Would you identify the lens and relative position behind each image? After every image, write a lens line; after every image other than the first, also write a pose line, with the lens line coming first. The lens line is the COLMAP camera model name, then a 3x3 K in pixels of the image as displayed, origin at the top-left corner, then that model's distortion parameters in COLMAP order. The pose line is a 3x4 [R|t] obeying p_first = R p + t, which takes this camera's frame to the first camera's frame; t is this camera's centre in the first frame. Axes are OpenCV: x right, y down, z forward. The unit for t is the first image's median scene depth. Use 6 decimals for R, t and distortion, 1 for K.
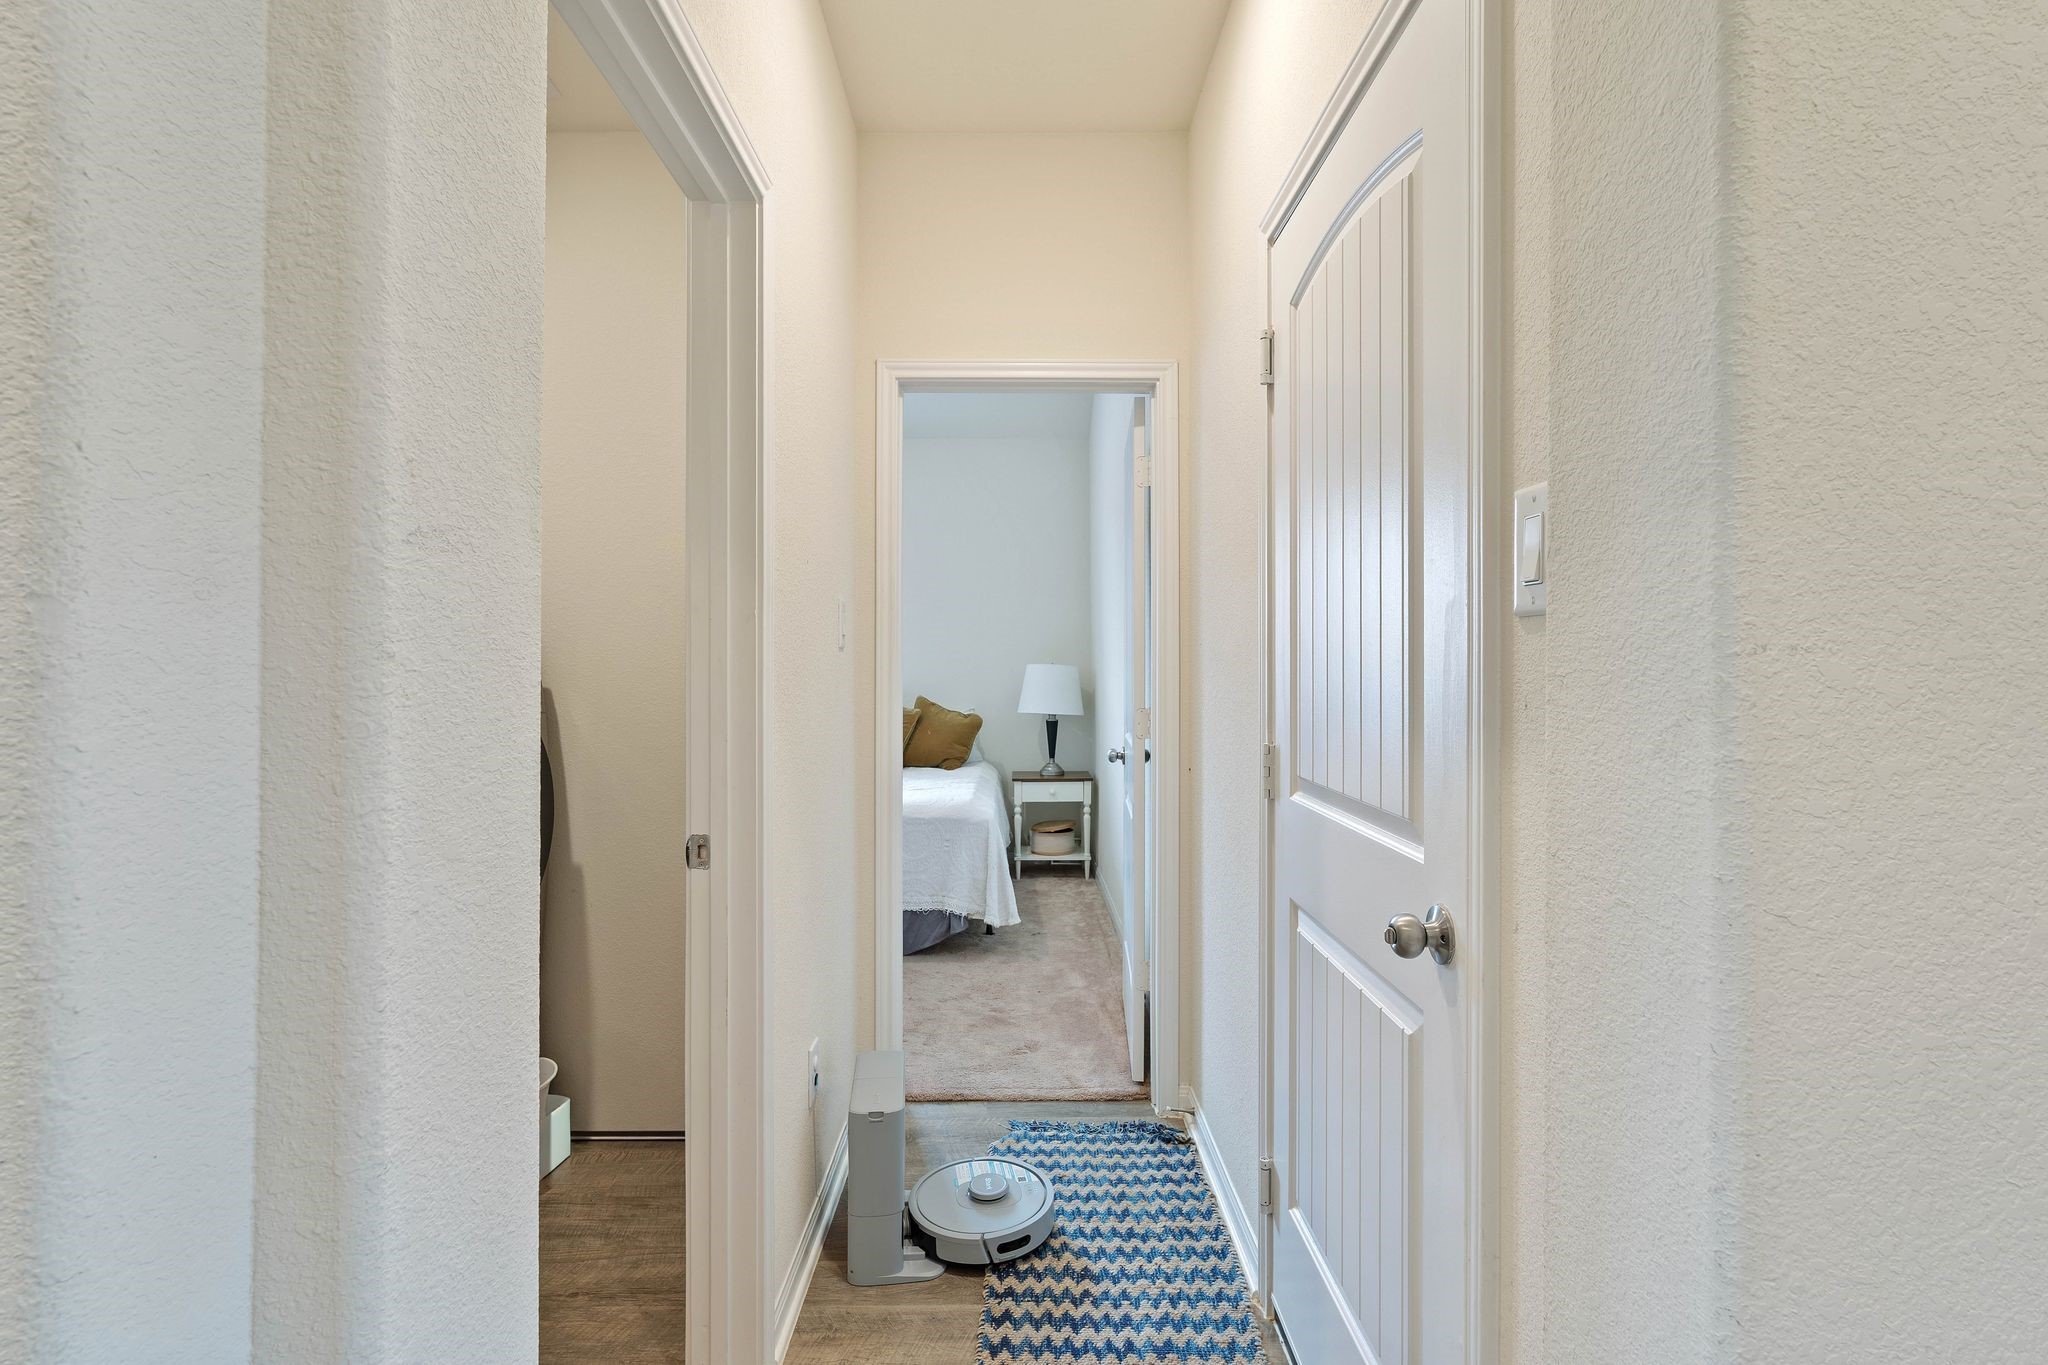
lens RADIAL K [[959.7, 0, 1013.8], [0, 959.7, 641.5], [0, 0, 1]] dist [-0.001867, -0.000163]
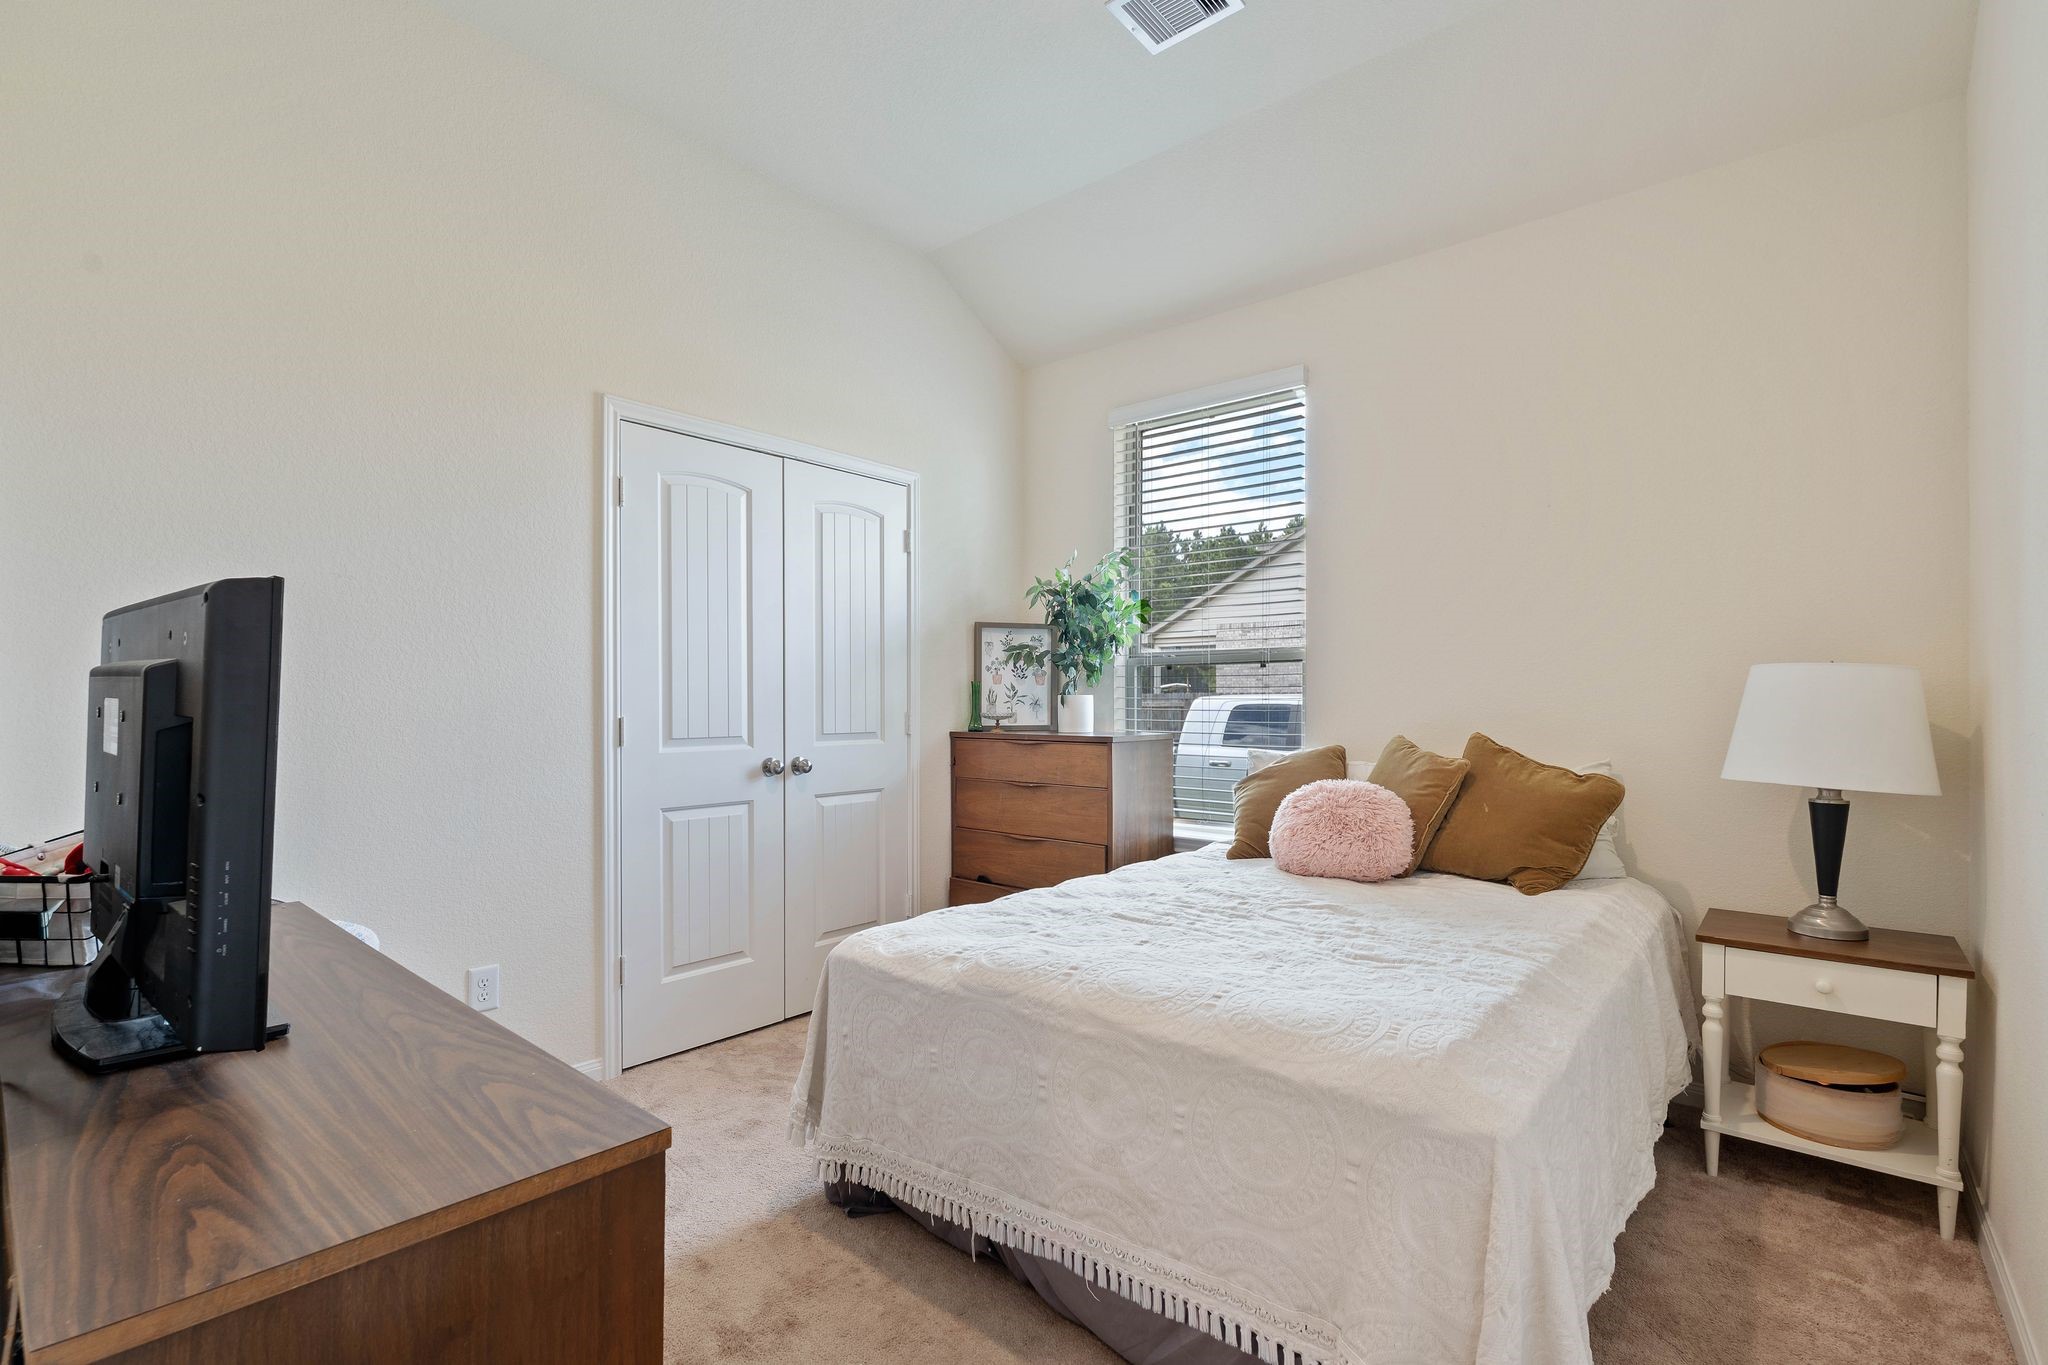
lens RADIAL K [[898.1, 0, 1019.4], [0, 898.1, 702.2], [0, 0, 1]] dist [0.000801, 0.000056]
pose [[0.750646, 0.010663, -0.660618, 0.034290], [0.004963, 0.999751, 0.021776, 0.029937], [0.660685, -0.019625, 0.750406, 0.500042]]
